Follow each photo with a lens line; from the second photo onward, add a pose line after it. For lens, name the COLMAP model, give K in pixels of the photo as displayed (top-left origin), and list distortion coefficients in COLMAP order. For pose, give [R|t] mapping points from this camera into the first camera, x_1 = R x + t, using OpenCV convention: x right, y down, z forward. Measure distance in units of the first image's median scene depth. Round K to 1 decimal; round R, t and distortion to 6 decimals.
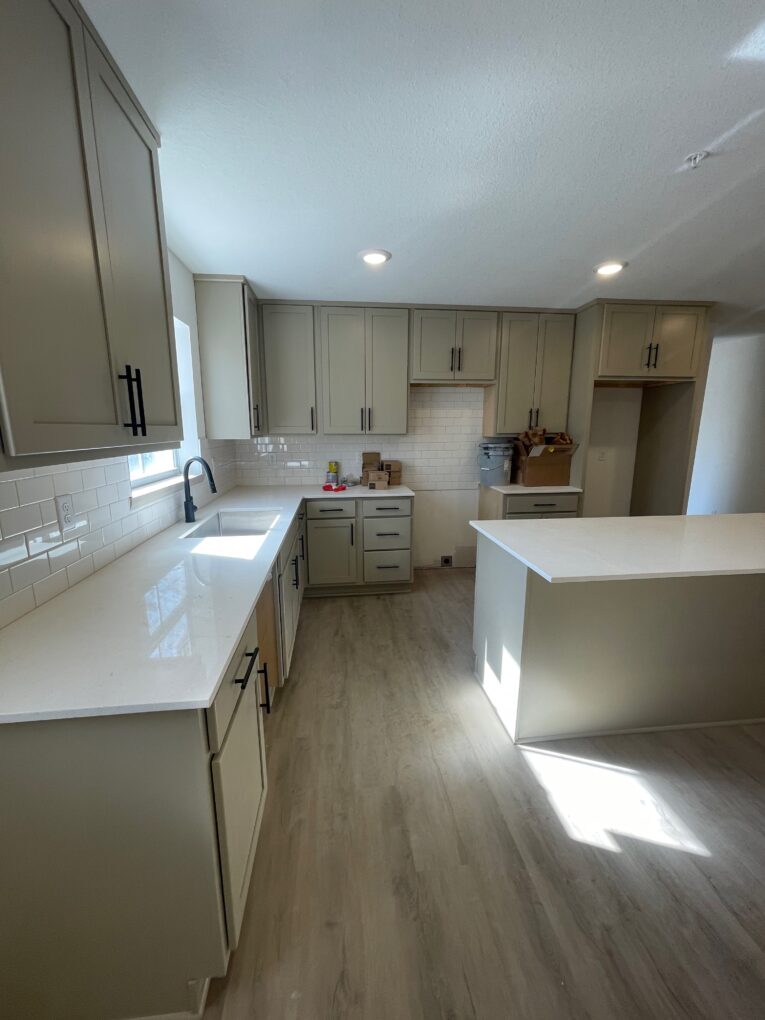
lens RADIAL K [[408.6, 0, 380.6], [0, 408.6, 507.8], [0, 0, 1]] dist [-0.000817, 0.000643]
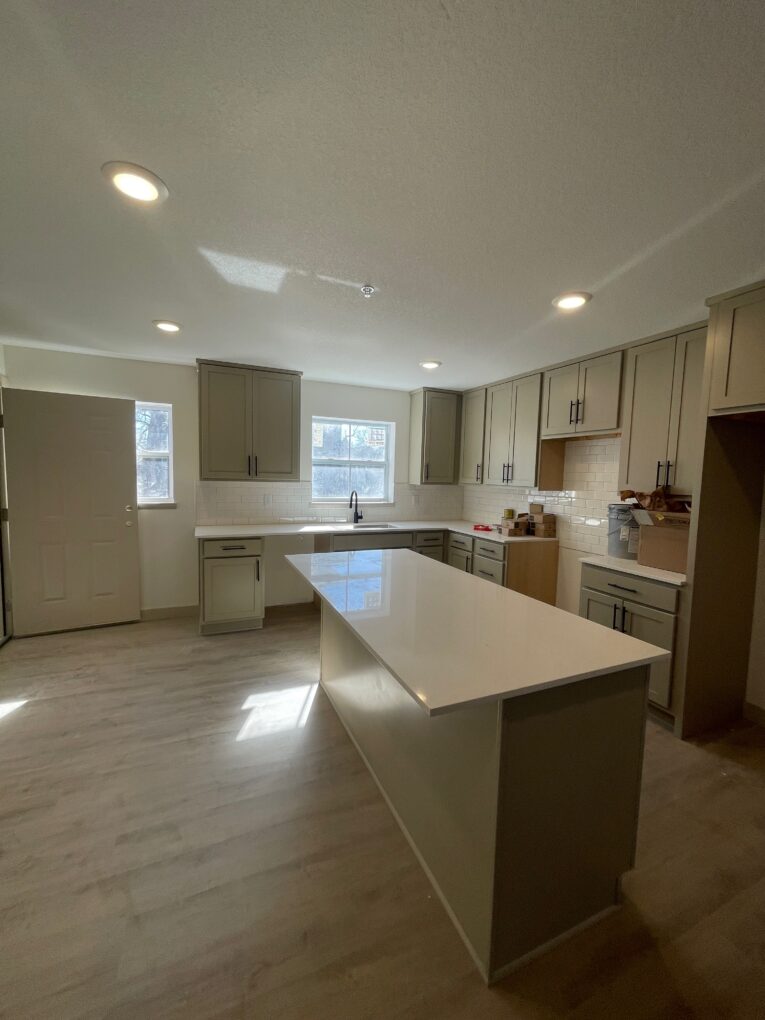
lens RADIAL K [[408.6, 0, 380.6], [0, 408.6, 507.8], [0, 0, 1]] dist [-0.000817, 0.000643]
pose [[0.301973, 0.086679, -0.949368, 1.137022], [-0.208173, 0.977820, 0.023061, -0.088077], [0.930310, 0.190669, 0.313319, 0.387982]]
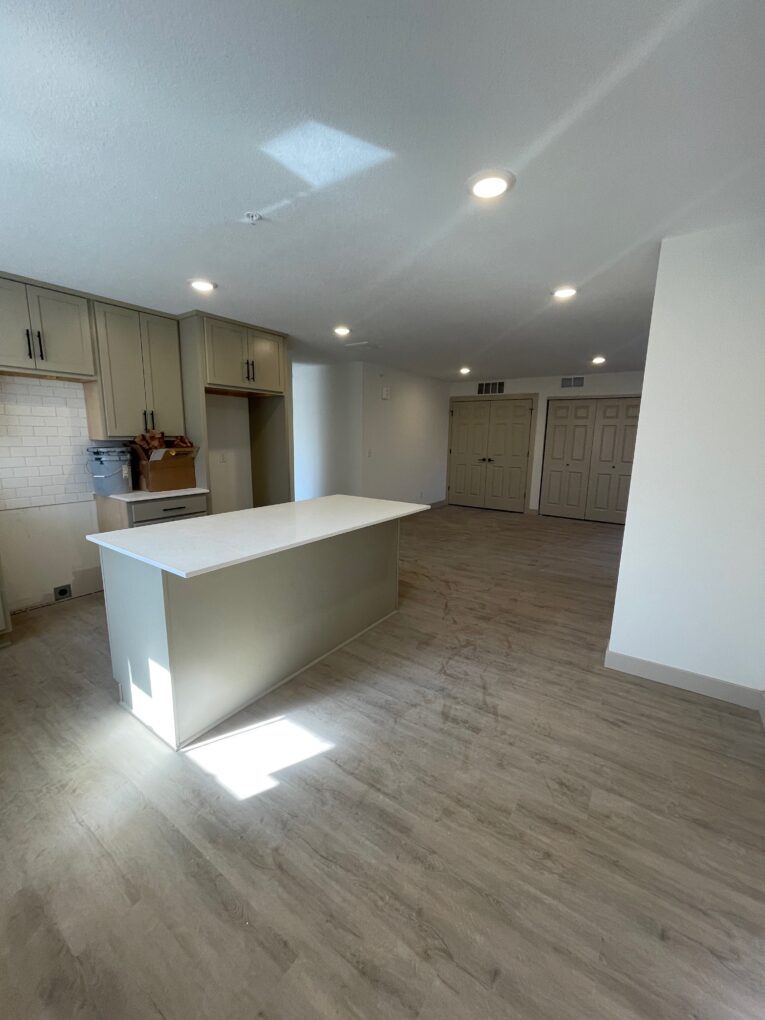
lens RADIAL K [[408.6, 0, 380.6], [0, 408.6, 507.8], [0, 0, 1]] dist [-0.000817, 0.000643]
pose [[0.661479, -0.122199, 0.739942, -0.001906], [0.129628, 0.990416, 0.047681, 0.009292], [-0.738676, 0.064377, 0.670979, -0.037225]]
